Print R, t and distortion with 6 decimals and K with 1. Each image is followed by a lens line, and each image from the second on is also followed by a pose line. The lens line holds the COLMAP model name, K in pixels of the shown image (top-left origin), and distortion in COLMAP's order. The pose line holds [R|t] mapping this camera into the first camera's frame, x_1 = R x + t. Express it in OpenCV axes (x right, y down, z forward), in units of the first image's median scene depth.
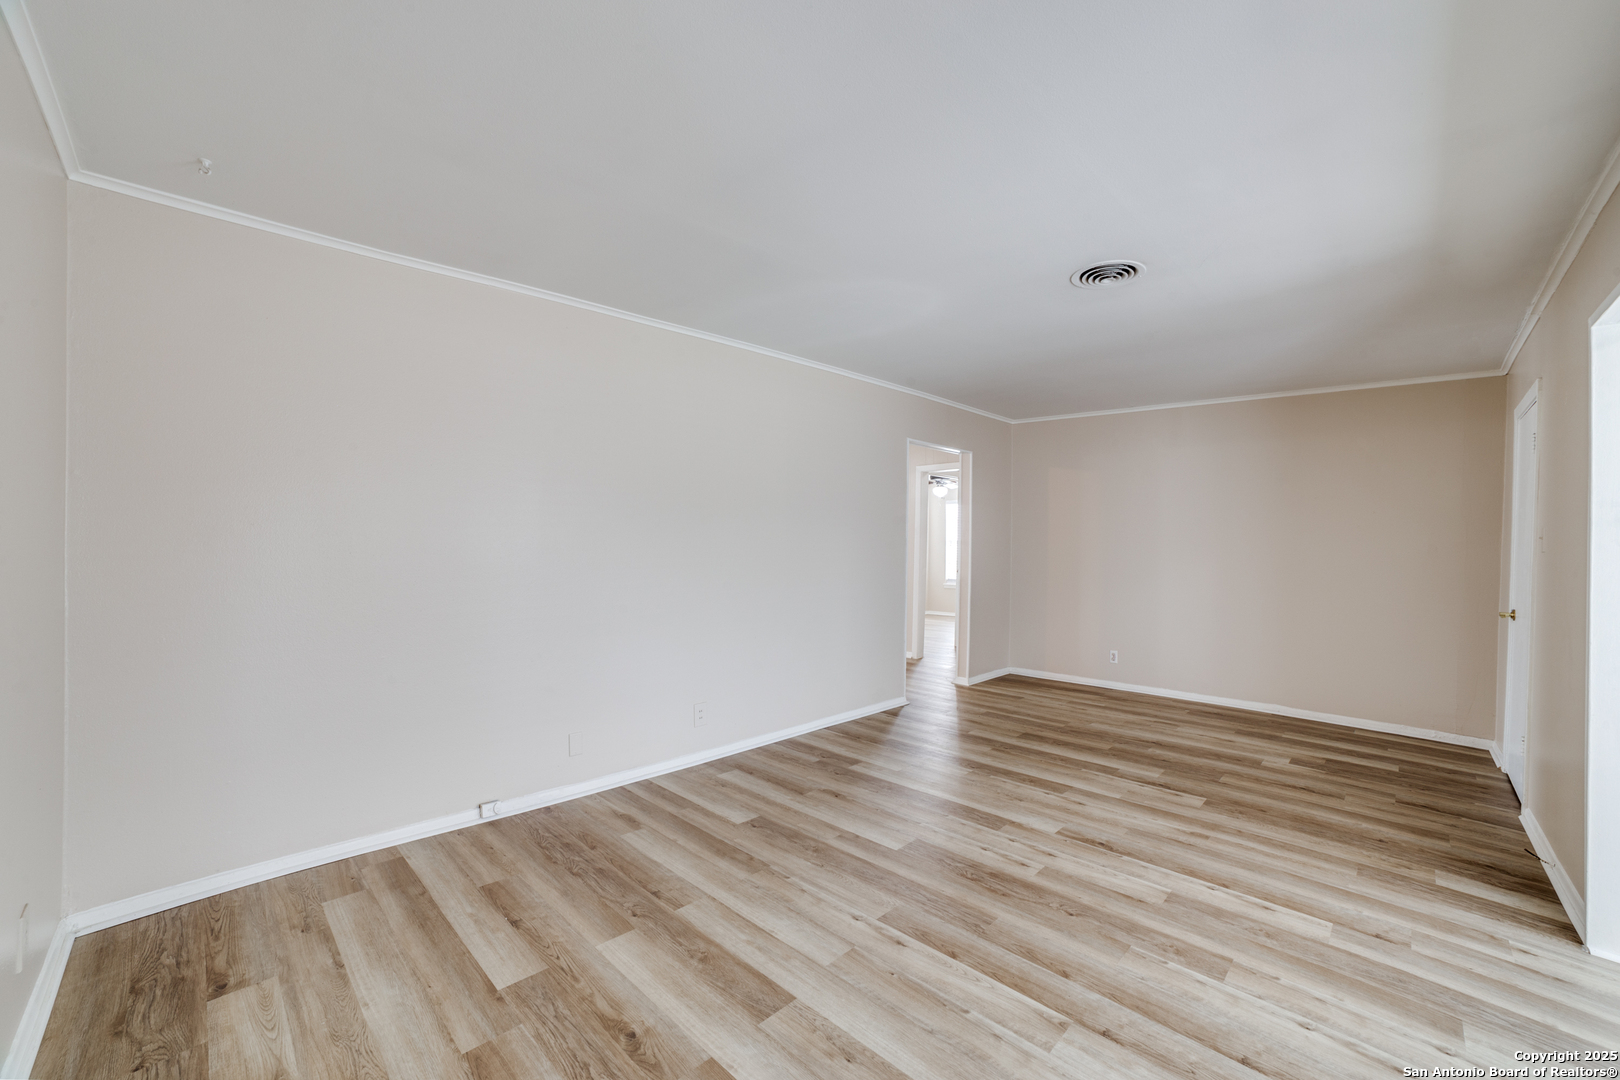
lens RADIAL K [[667.1, 0, 817.6], [0, 667.1, 542.6], [0, 0, 1]] dist [-0.110878, 0.039777]
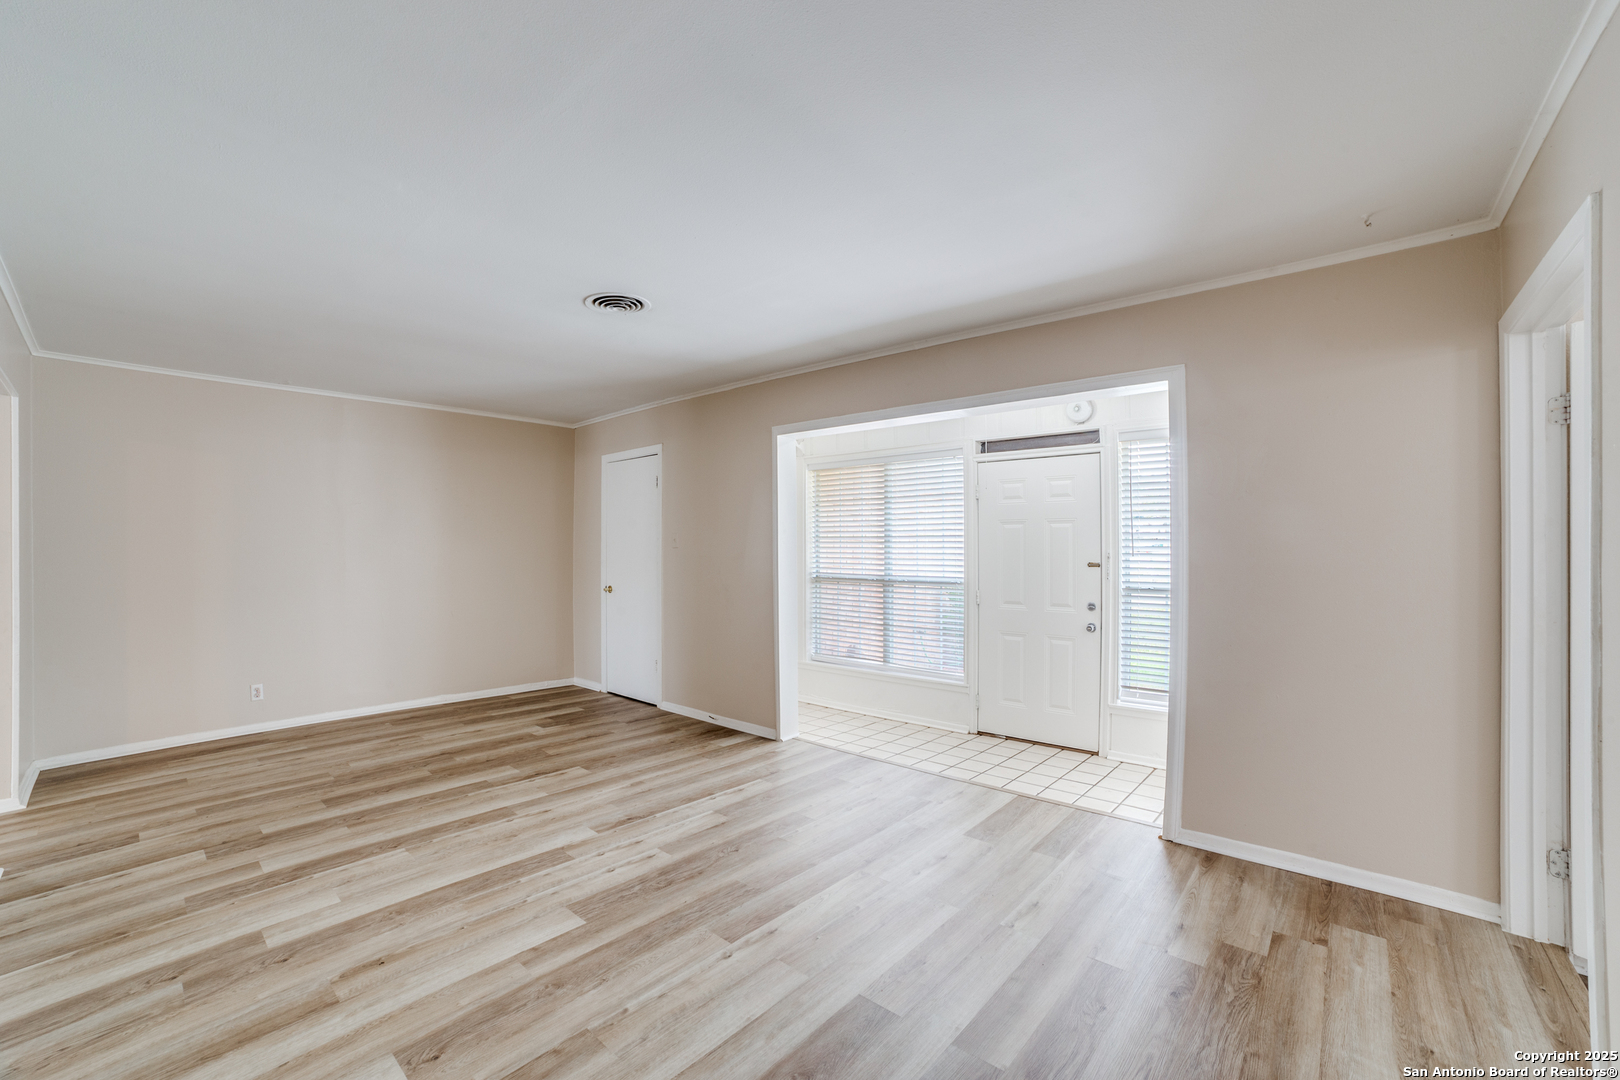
lens RADIAL K [[660.2, 0, 802.8], [0, 660.2, 537.1], [0, 0, 1]] dist [-0.105838, 0.036391]
pose [[-0.043167, -0.004879, 0.999056, -0.595654], [0.012049, 0.999913, 0.005404, -0.021630], [-0.998995, 0.012271, -0.043104, 0.636848]]
